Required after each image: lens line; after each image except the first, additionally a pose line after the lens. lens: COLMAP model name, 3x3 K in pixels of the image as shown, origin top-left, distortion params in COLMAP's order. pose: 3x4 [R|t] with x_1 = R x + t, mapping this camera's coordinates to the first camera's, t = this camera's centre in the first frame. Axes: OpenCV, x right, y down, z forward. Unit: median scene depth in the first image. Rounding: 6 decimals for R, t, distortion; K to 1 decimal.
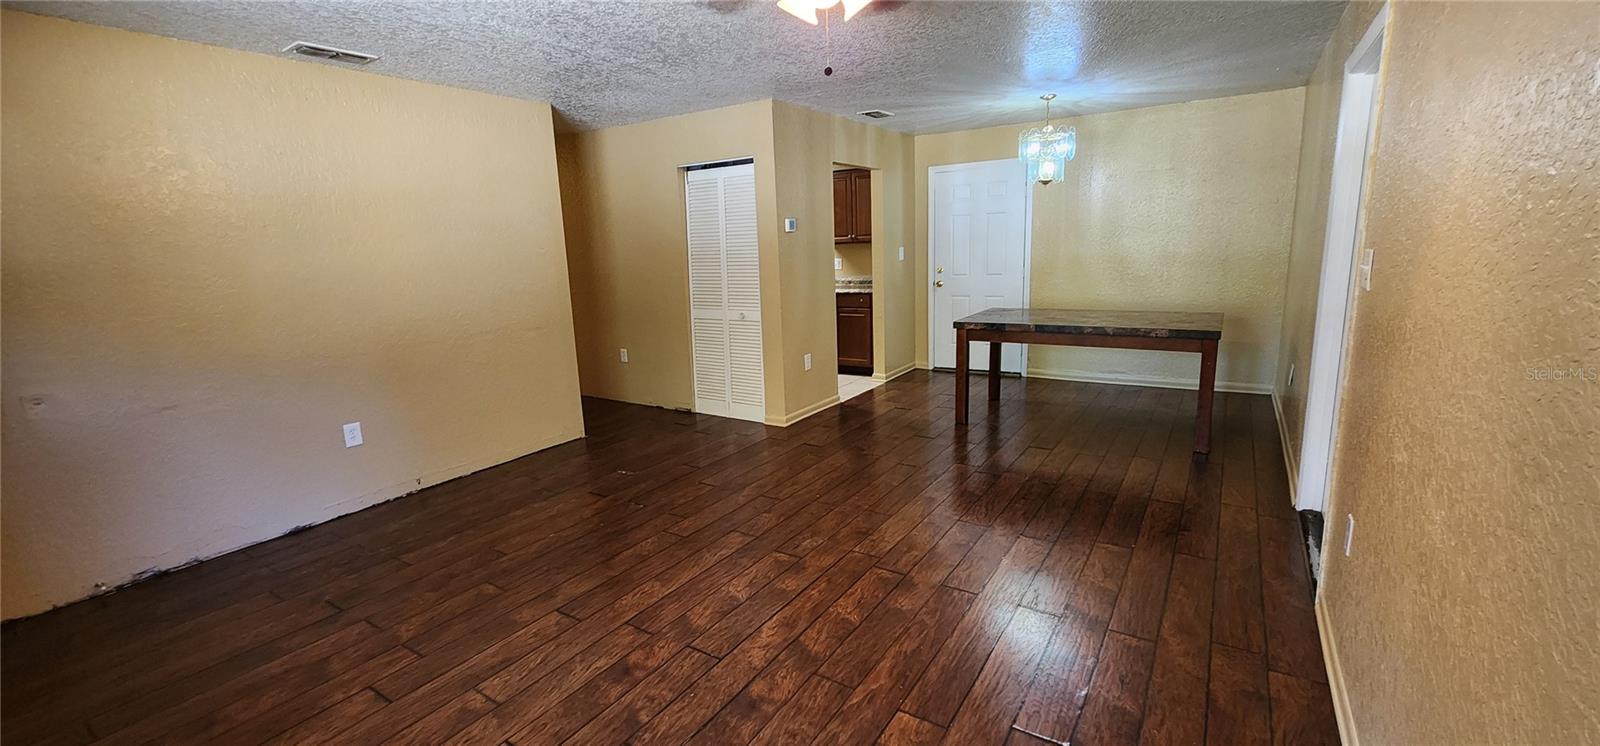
lens RADIAL K [[657.5, 0, 790.6], [0, 657.5, 371.4], [0, 0, 1]] dist [0.000950, -0.000198]
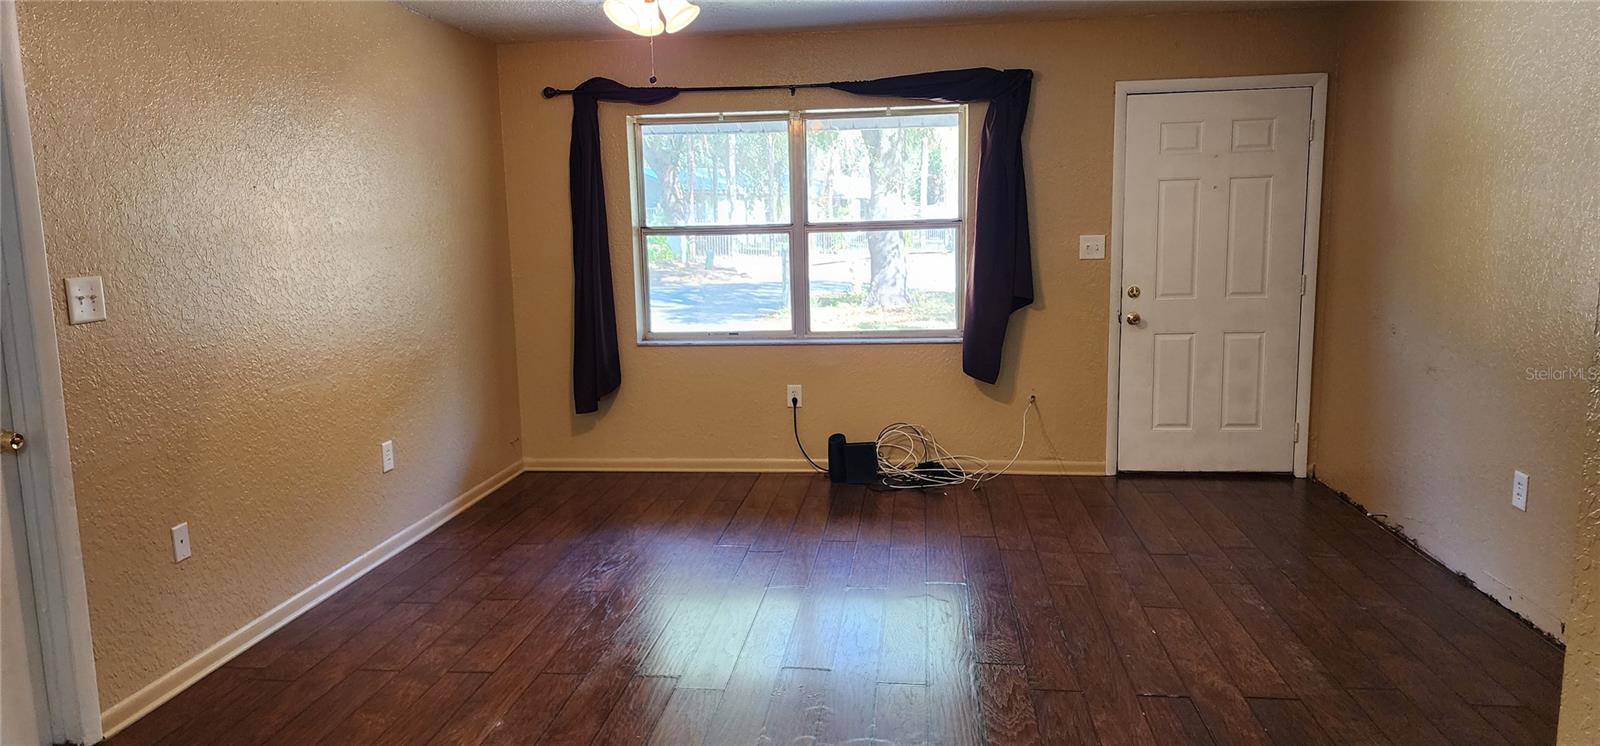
lens RADIAL K [[1068.3, 0, 799.6], [0, 1068.3, 374.4], [0, 0, 1]] dist [0.070382, -0.047623]
pose [[-0.889670, 0.122996, -0.439726, 0.384357], [-0.031361, 0.944302, 0.327581, -0.325050], [0.455526, 0.305230, -0.836260, 1.524933]]
